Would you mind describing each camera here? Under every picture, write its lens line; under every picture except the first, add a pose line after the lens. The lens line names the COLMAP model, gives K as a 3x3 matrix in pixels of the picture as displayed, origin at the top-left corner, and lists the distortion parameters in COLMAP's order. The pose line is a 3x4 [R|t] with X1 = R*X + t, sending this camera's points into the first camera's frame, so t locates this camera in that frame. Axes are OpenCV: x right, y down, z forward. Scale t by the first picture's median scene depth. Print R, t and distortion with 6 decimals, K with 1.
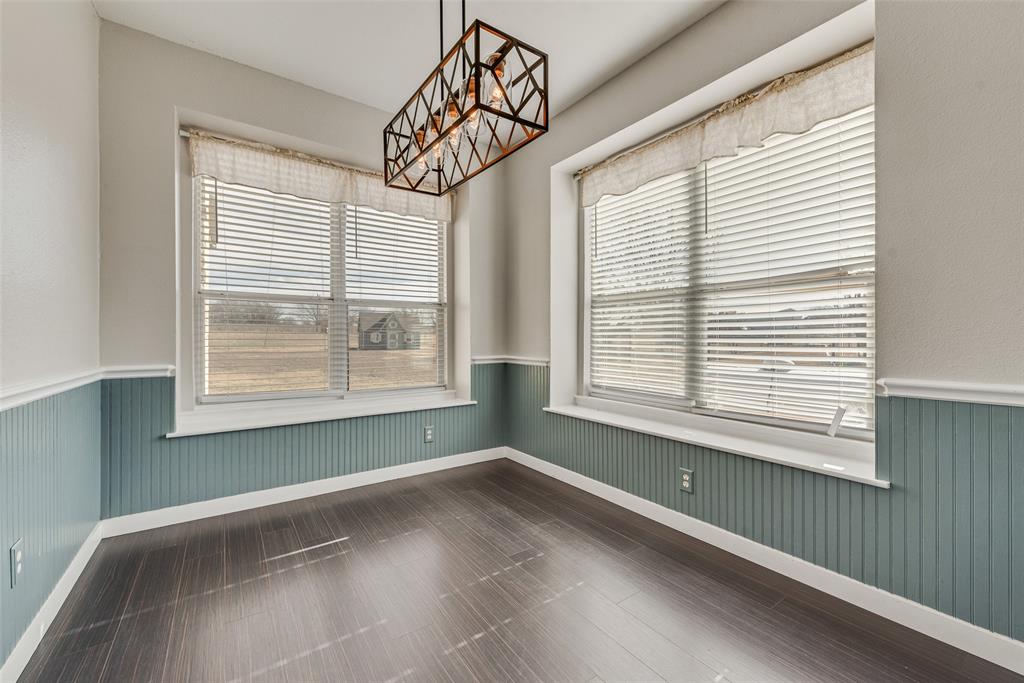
lens RADIAL K [[397.1, 0, 507.0], [0, 397.1, 339.9], [0, 0, 1]] dist [0.012495, -0.004126]
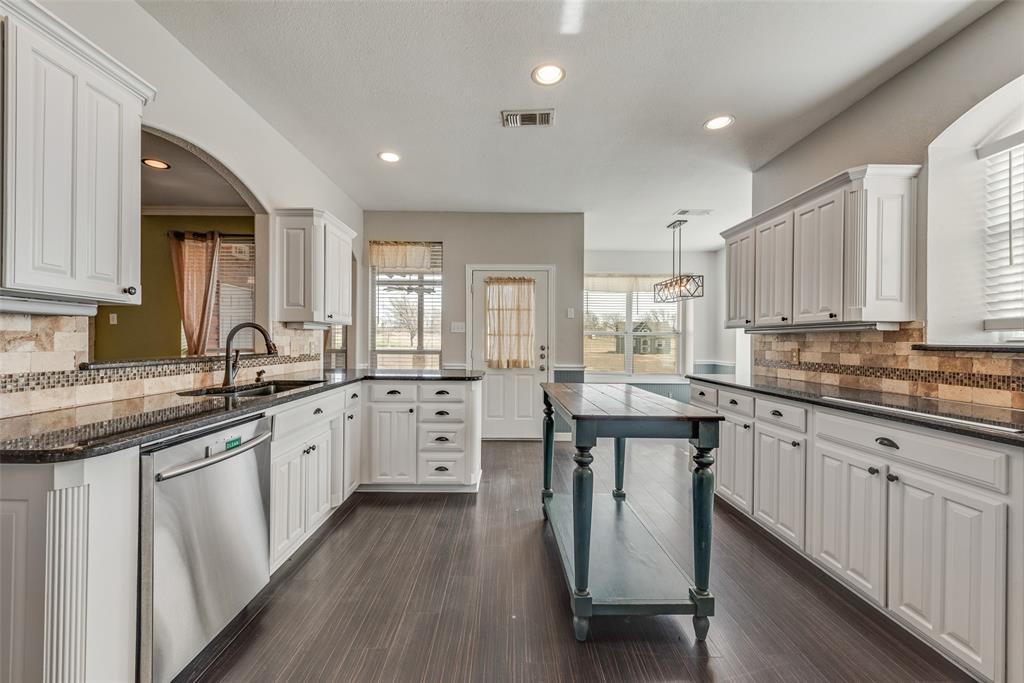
lens RADIAL K [[397.1, 0, 513.6], [0, 397.1, 342.0], [0, 0, 1]] dist [0.012495, -0.004126]
pose [[0.827845, 0.008668, -0.560890, 0.314081], [-0.010988, 0.999939, -0.000764, -0.040645], [0.560850, 0.006795, 0.827890, -1.286501]]
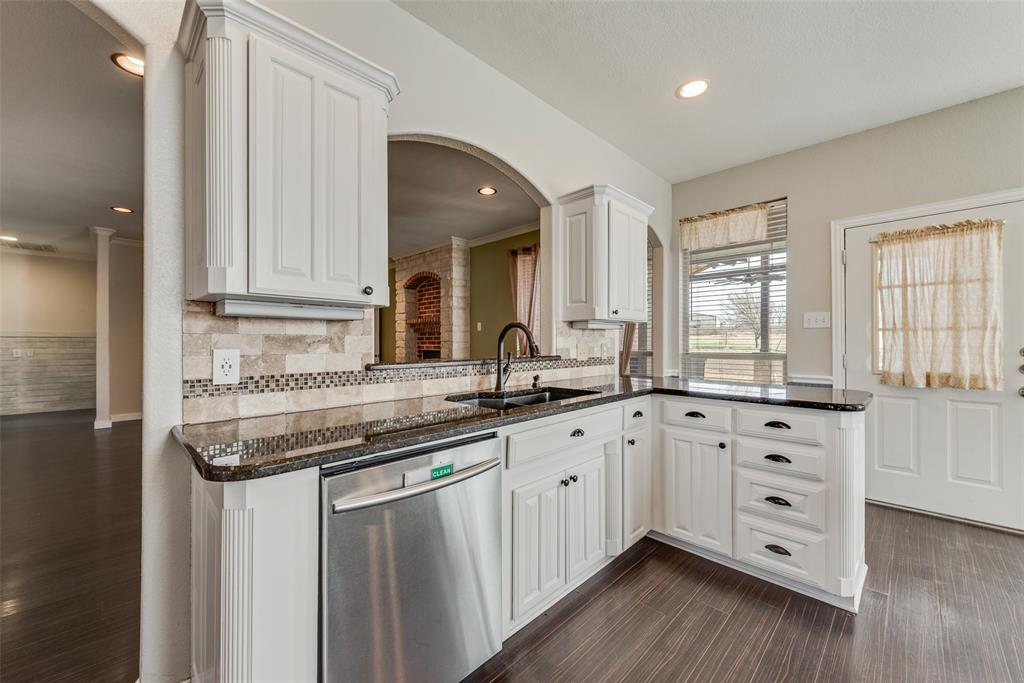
lens RADIAL K [[397.1, 0, 507.2], [0, 397.1, 343.5], [0, 0, 1]] dist [0.012495, -0.004126]
pose [[0.161955, 0.004074, -0.986790, 0.153241], [-0.001729, 0.999991, 0.003845, -0.039059], [0.986797, 0.001083, 0.161961, -1.079924]]
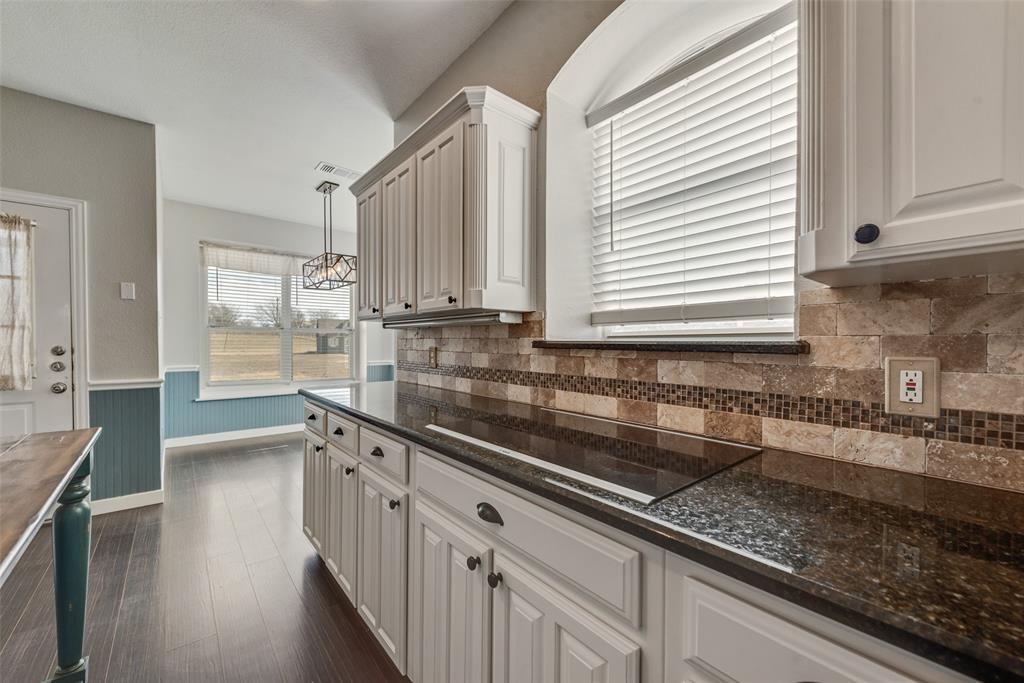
lens RADIAL K [[397.1, 0, 506.2], [0, 397.1, 346.5], [0, 0, 1]] dist [0.012495, -0.004126]
pose [[0.996596, 0.004232, 0.082327, 0.415125], [-0.004848, 0.999962, 0.007276, -0.040589], [-0.082293, -0.007650, 0.996579, -0.864893]]
